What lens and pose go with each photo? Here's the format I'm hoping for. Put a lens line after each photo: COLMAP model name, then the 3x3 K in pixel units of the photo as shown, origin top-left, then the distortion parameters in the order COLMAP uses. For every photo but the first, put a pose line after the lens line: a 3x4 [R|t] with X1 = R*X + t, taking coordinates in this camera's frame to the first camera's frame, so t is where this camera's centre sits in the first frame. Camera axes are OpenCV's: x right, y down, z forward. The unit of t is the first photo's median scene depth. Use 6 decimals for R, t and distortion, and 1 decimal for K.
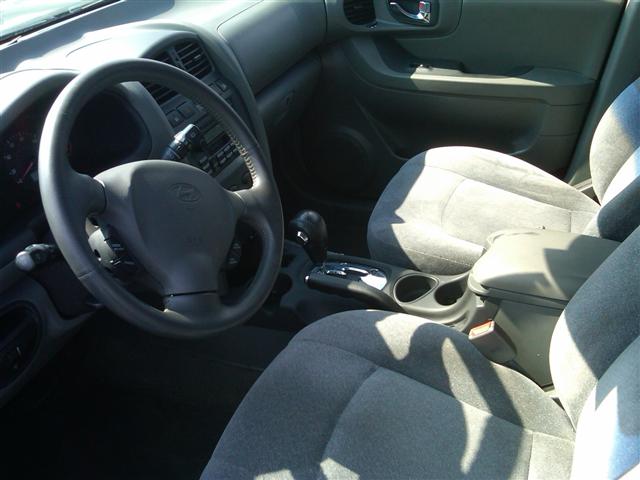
lens RADIAL K [[684.8, 0, 320.0], [0, 684.8, 240.0], [0, 0, 1]] dist [0.108379, -0.335325]
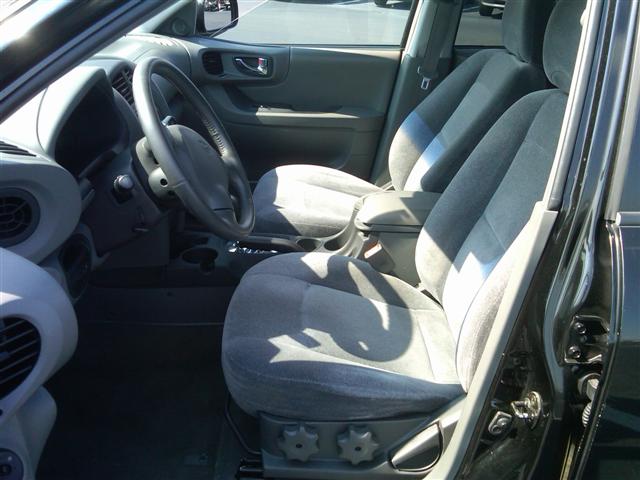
lens RADIAL K [[684.8, 0, 320.0], [0, 684.8, 240.0], [0, 0, 1]] dist [0.108379, -0.335325]
pose [[0.918535, -0.072112, 0.388708, -0.361980], [0.126352, 0.985203, -0.115803, 0.213424], [-0.374605, 0.155483, 0.914055, -0.263246]]
